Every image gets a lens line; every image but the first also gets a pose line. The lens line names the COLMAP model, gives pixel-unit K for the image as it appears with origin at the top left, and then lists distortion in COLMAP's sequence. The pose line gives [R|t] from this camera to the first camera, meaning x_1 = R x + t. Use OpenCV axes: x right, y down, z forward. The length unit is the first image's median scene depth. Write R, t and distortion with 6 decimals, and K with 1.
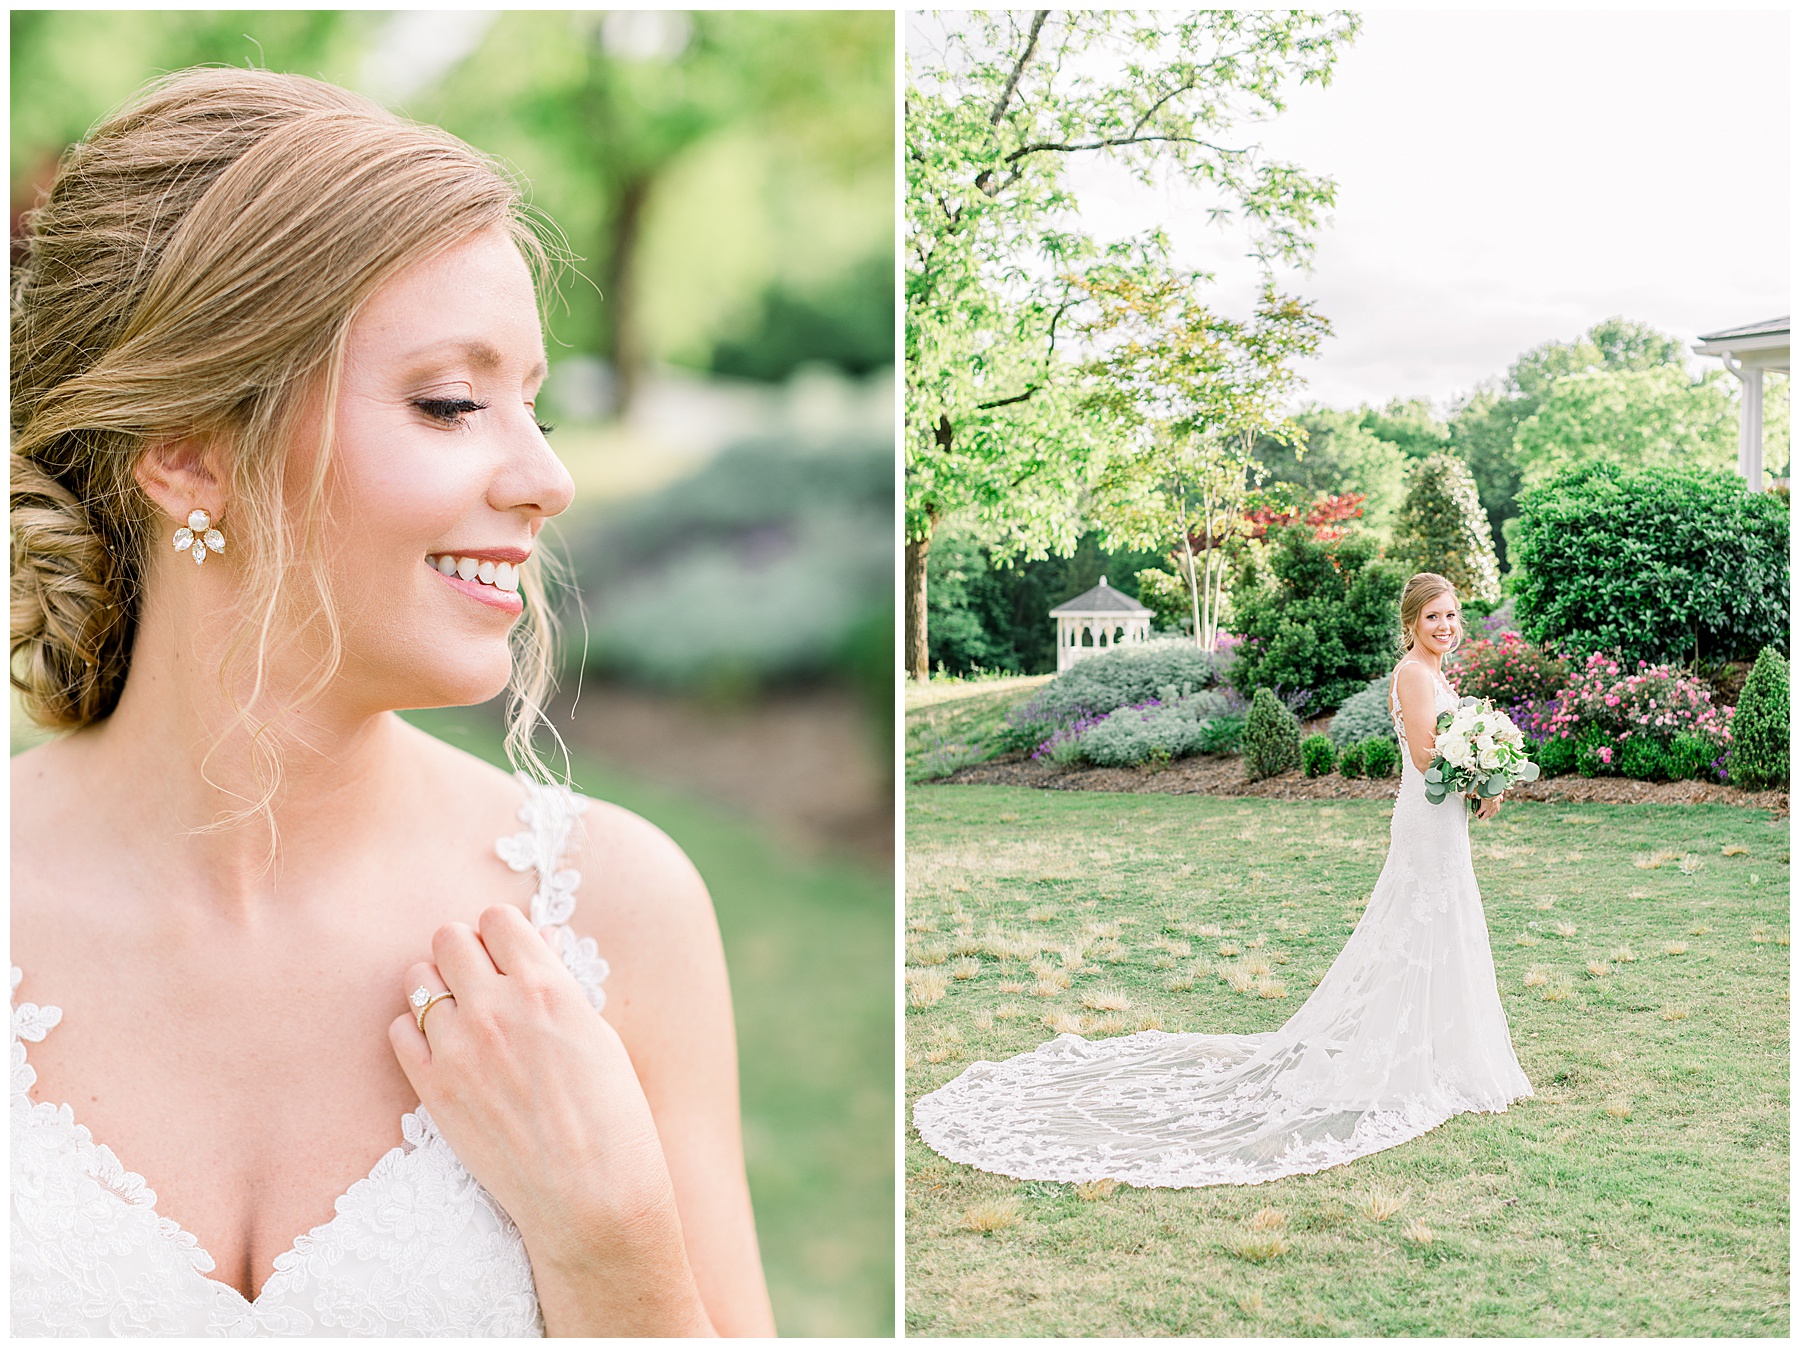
lens RADIAL K [[2521.5, 0, 1305.5], [0, 2521.5, 675.0], [0, 0, 1]] dist [0.013566, -0.032944]
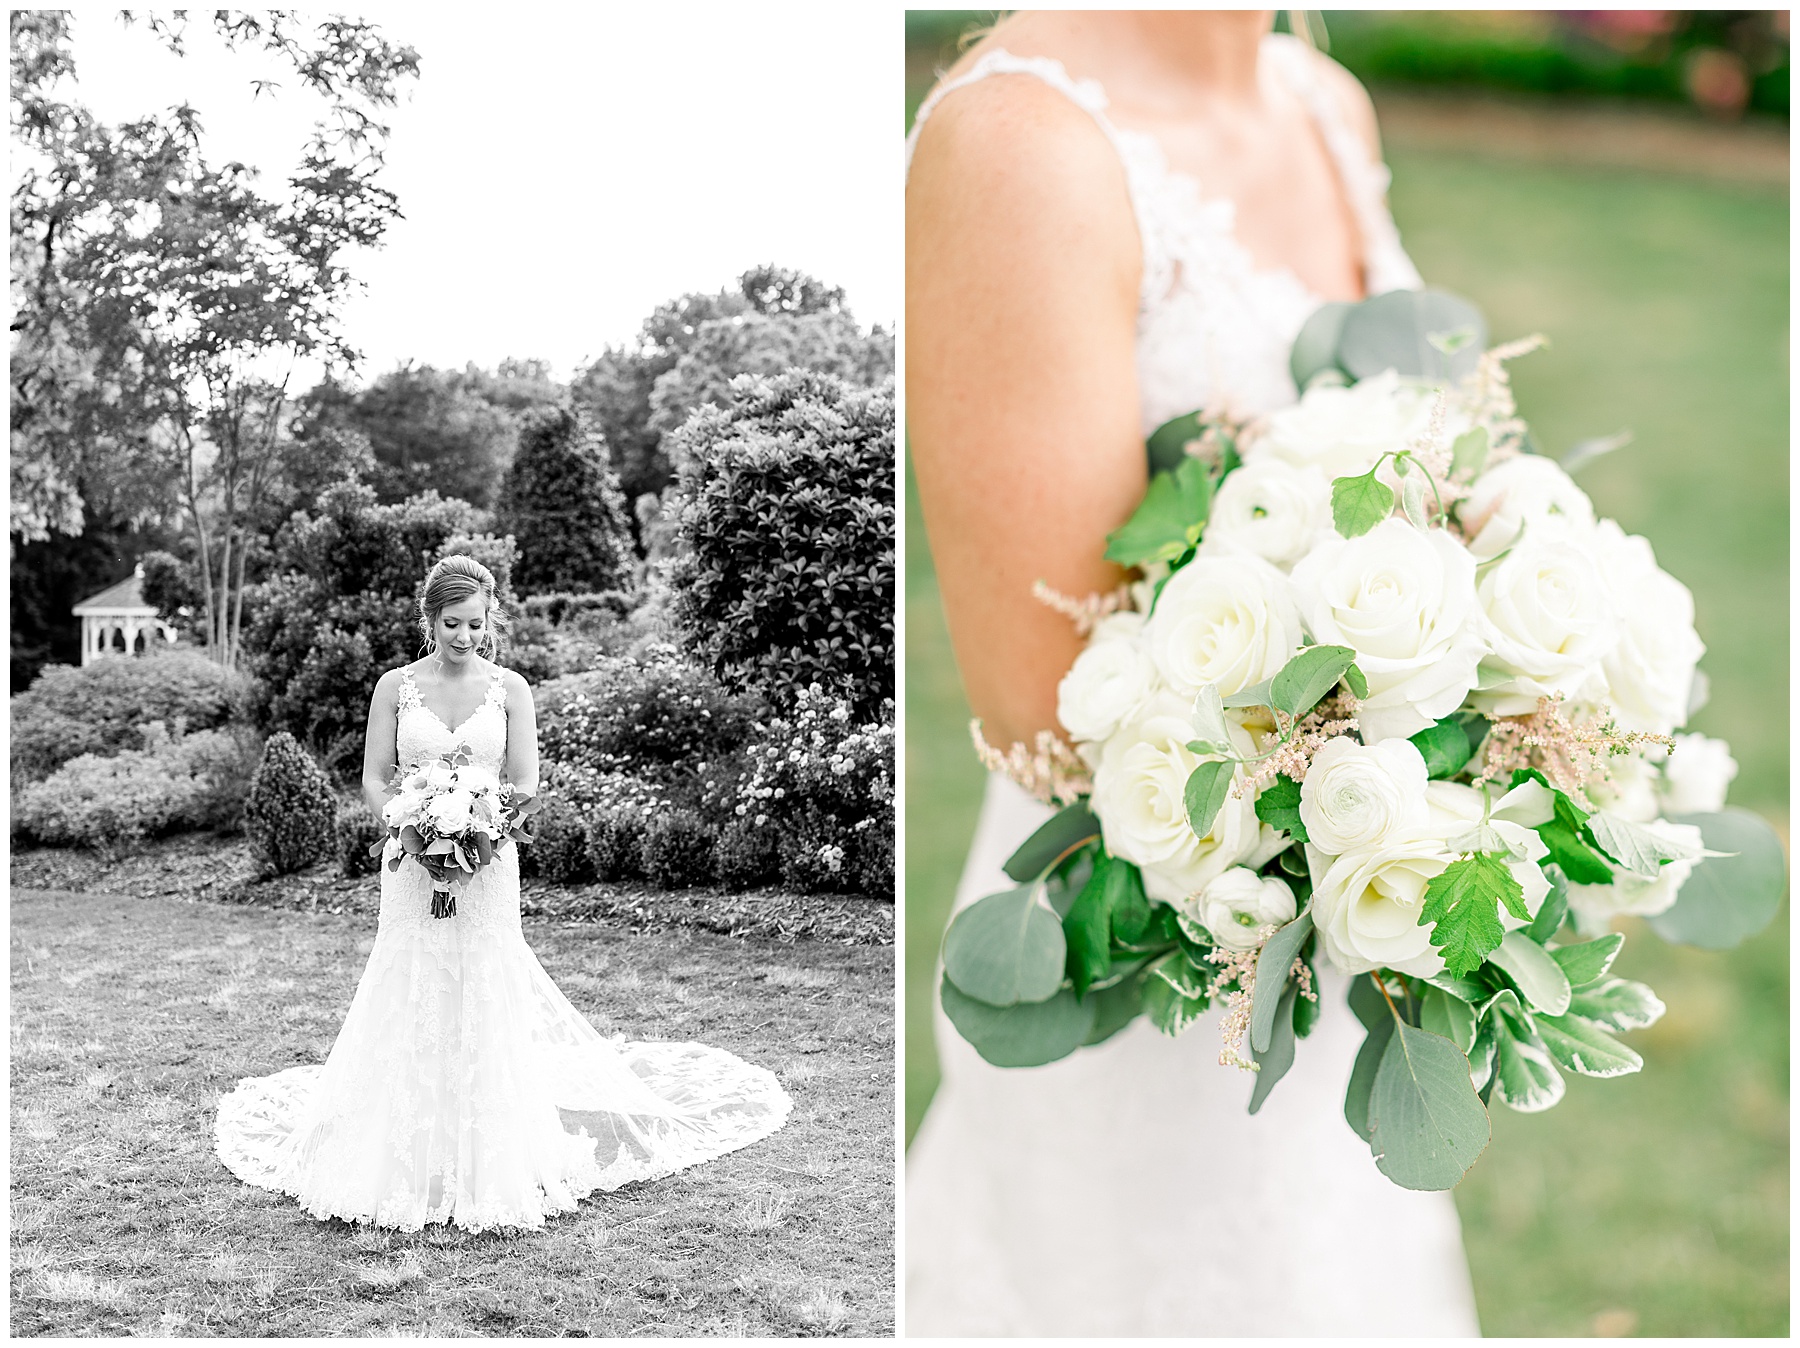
lens RADIAL K [[2505.9, 0, 467.8], [0, 2505.9, 593.7], [0, 0, 1]] dist [0.015856, -0.008414]
pose [[0.999882, 0.001740, 0.015245, 0.019945], [-0.001291, 0.999565, -0.029453, -0.010898], [-0.015289, 0.029430, 0.999450, 0.339592]]
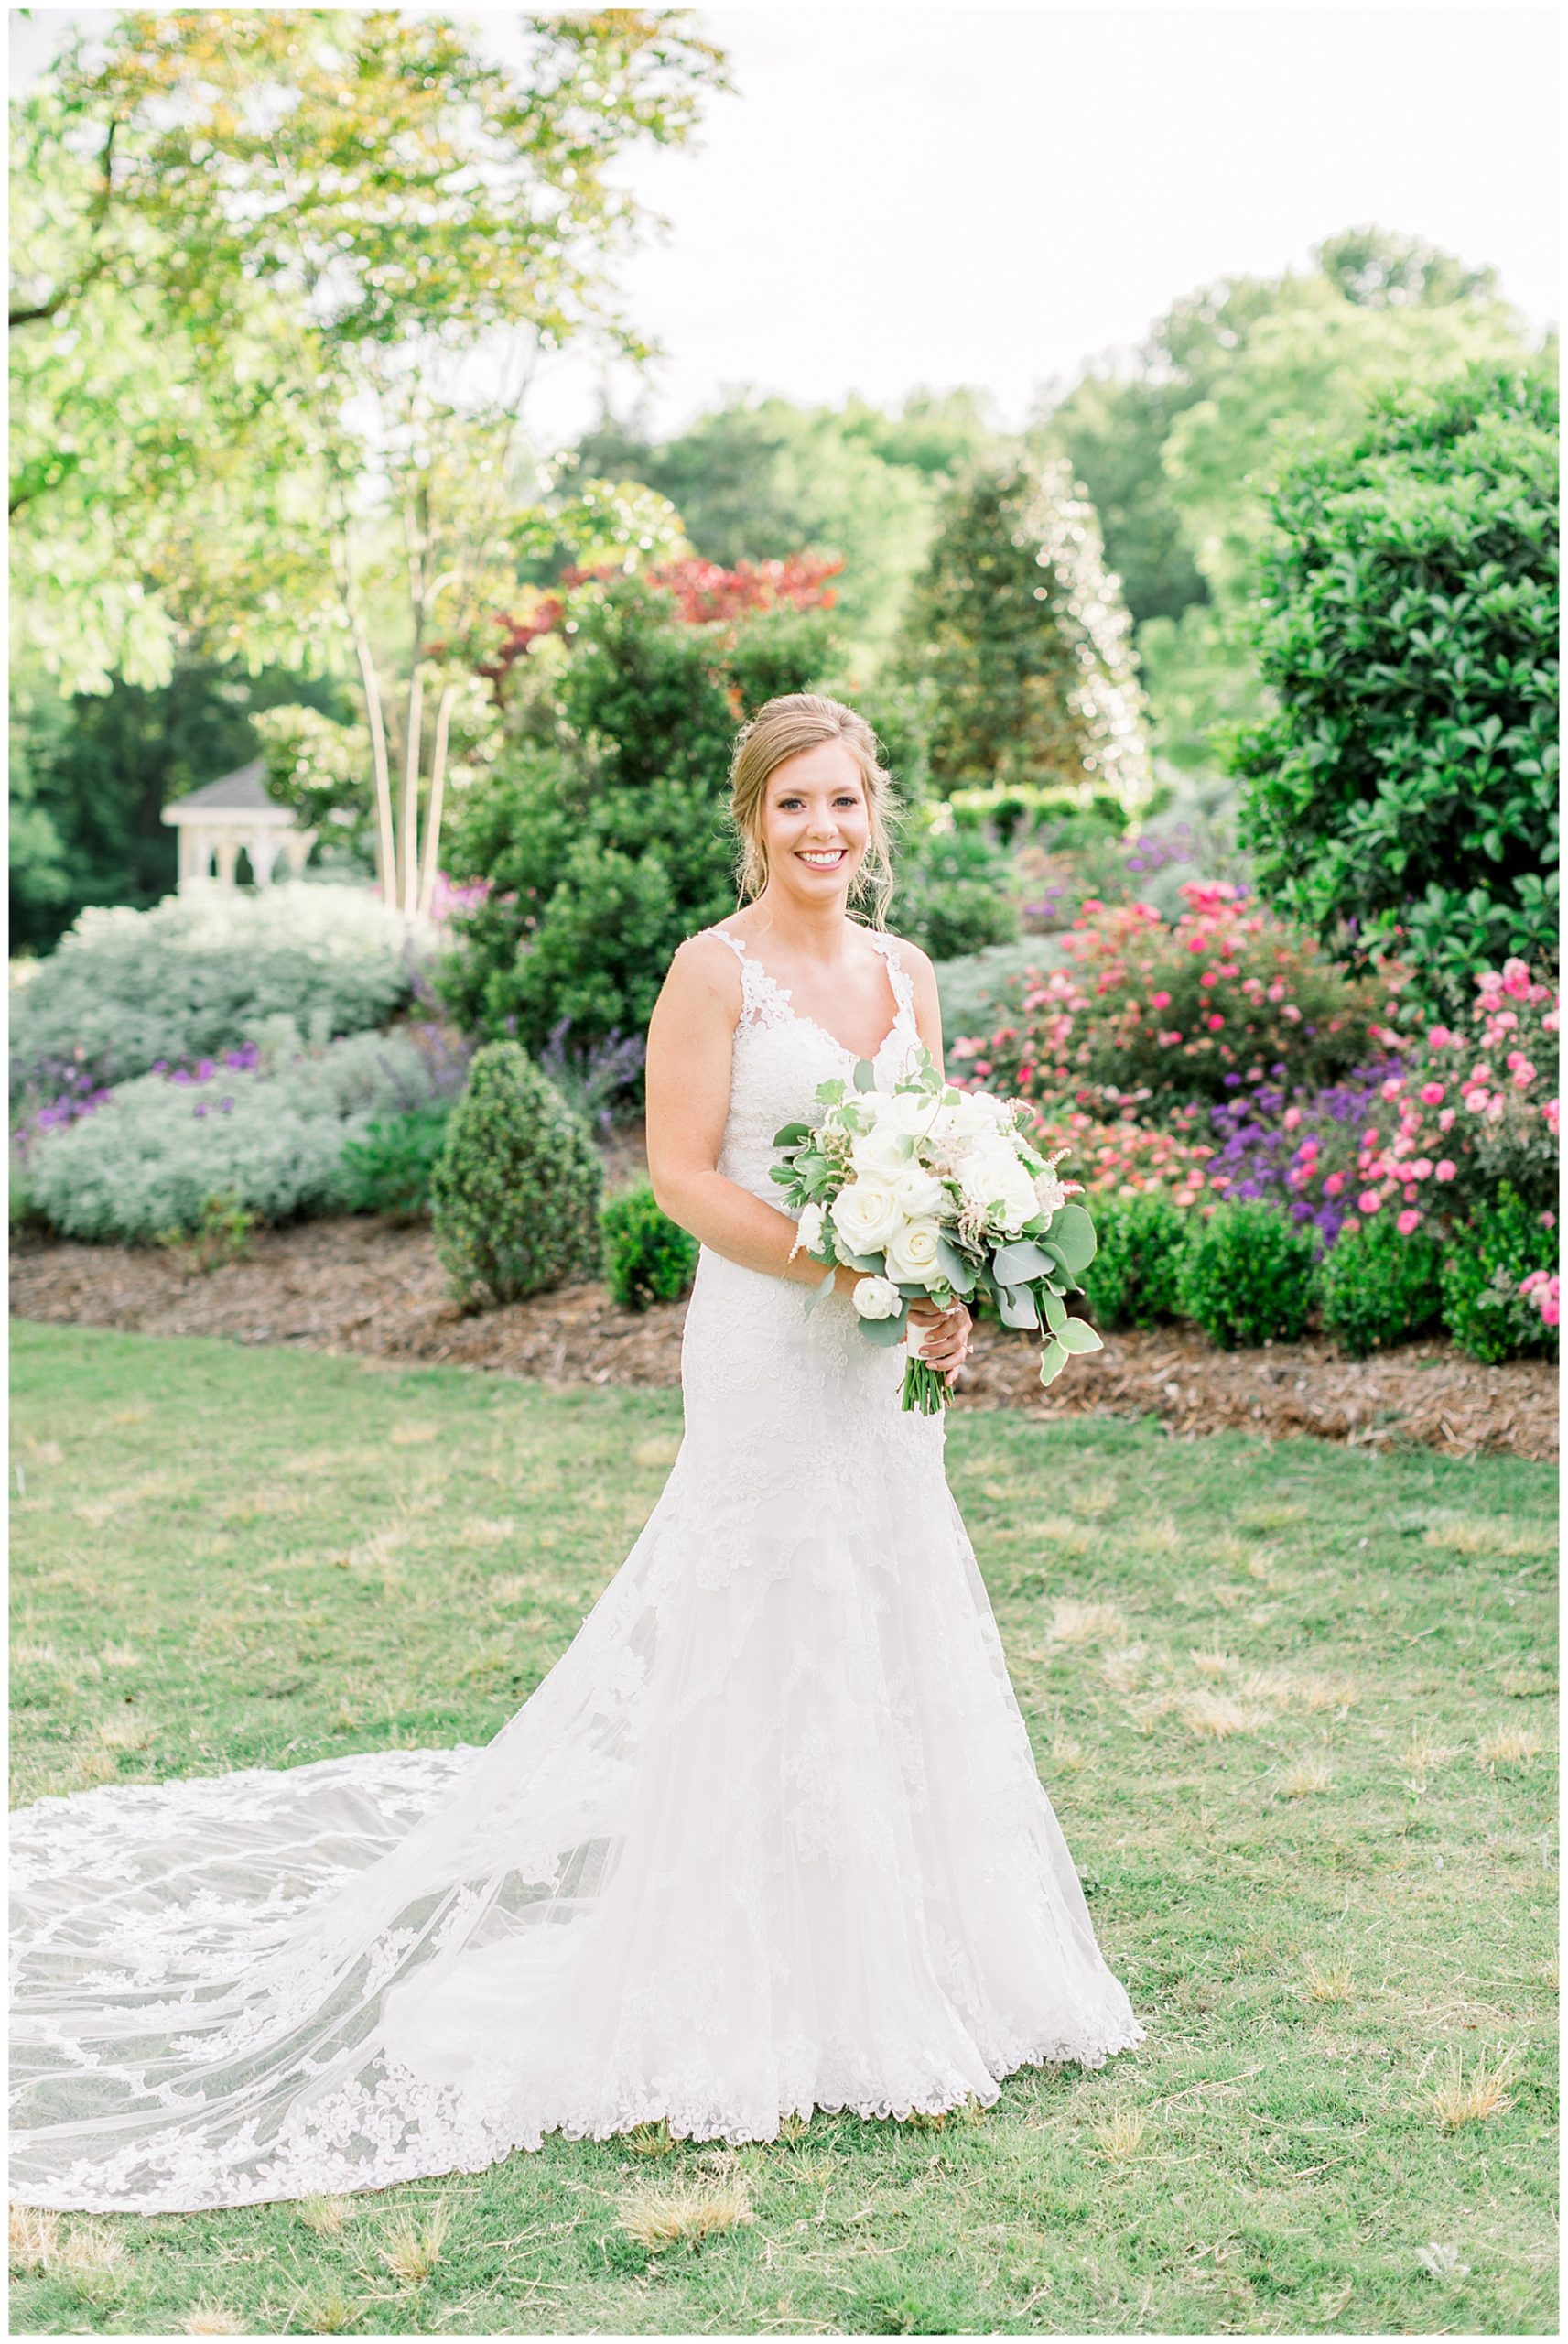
lens RADIAL K [[4065.5, 0, 780.3], [0, 4065.5, 1079.5], [0, 0, 1]] dist [0.022154, -0.014481]
pose [[0.999961, 0.008832, 0.000745, 0.020157], [-0.008855, 0.999134, 0.040665, -0.012020], [-0.000386, -0.040670, 0.999173, 0.418155]]
